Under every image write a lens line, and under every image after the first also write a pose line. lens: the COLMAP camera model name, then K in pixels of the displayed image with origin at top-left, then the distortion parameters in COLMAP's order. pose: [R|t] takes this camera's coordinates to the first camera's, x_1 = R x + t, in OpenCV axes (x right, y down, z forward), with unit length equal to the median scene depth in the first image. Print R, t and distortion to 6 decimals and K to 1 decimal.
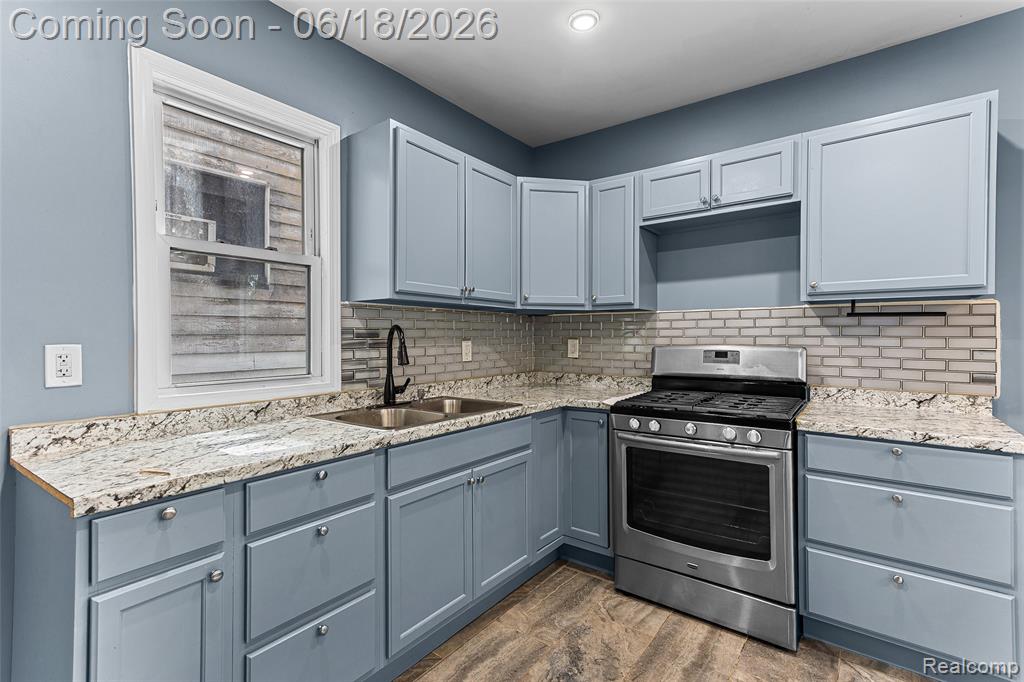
lens RADIAL K [[485.0, 0, 510.6], [0, 485.0, 338.9], [0, 0, 1]] dist [0.033775, 0.000434]
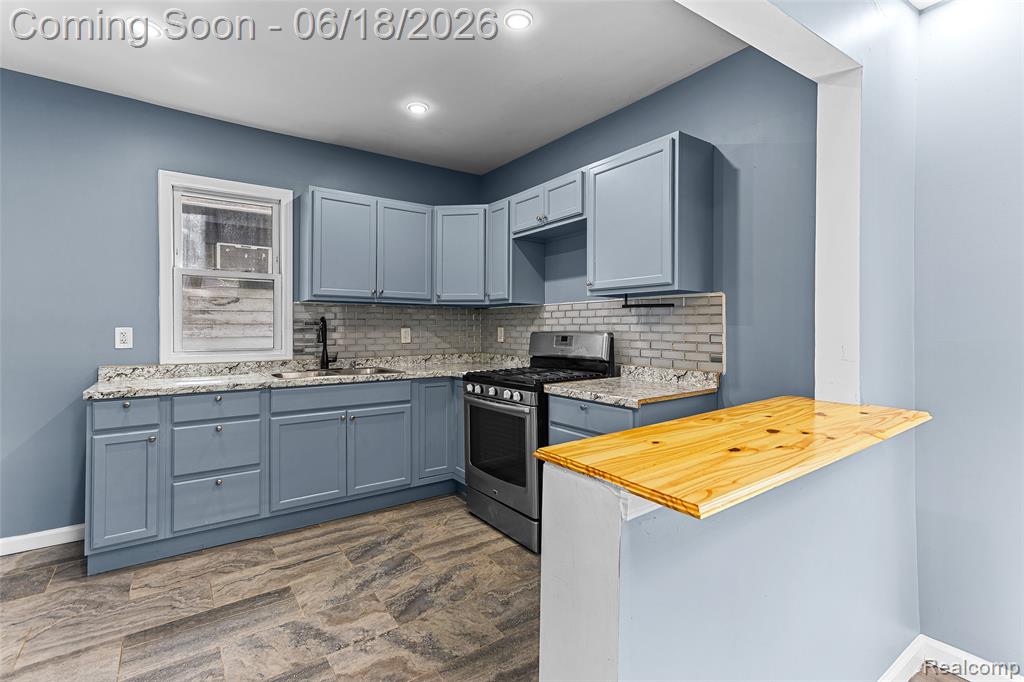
lens RADIAL K [[487.4, 0, 512.3], [0, 487.4, 328.5], [0, 0, 1]] dist [0.031197, 0.000294]
pose [[0.948955, 0.001207, -0.315408, 0.810056], [-0.002650, 0.999988, -0.004146, 0.013262], [0.315399, 0.004771, 0.948947, -0.267387]]
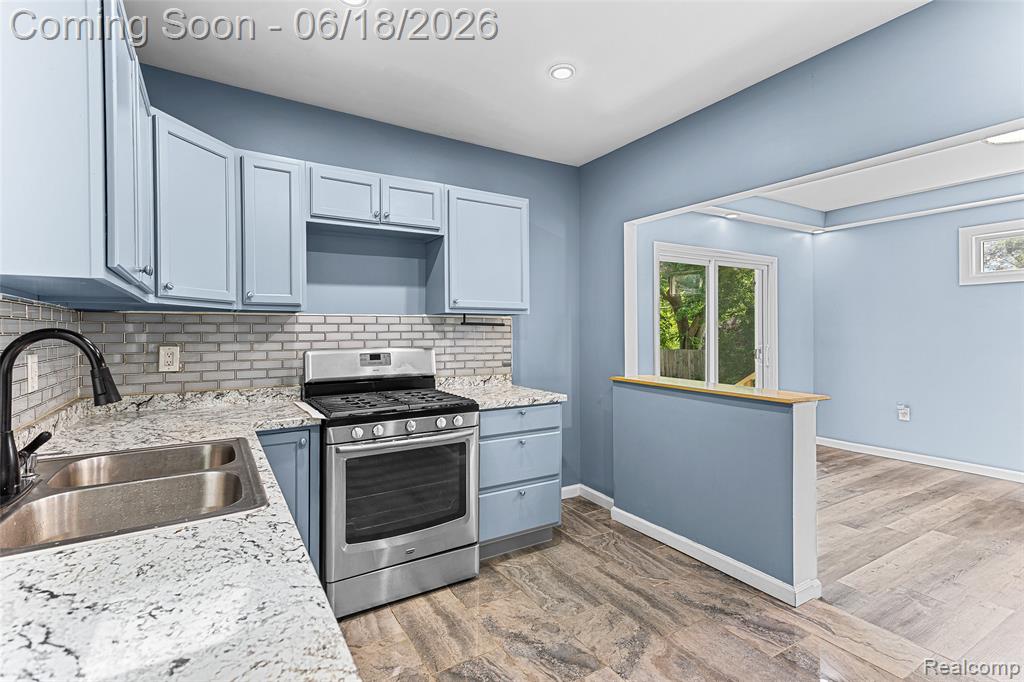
lens RADIAL K [[484.4, 0, 507.2], [0, 484.4, 331.9], [0, 0, 1]] dist [0.032665, 0.000285]
pose [[0.370702, 0.001055, 0.928751, -0.539245], [0.009245, 0.999946, -0.004826, -0.018164], [-0.928706, 0.010376, 0.370672, 0.374688]]
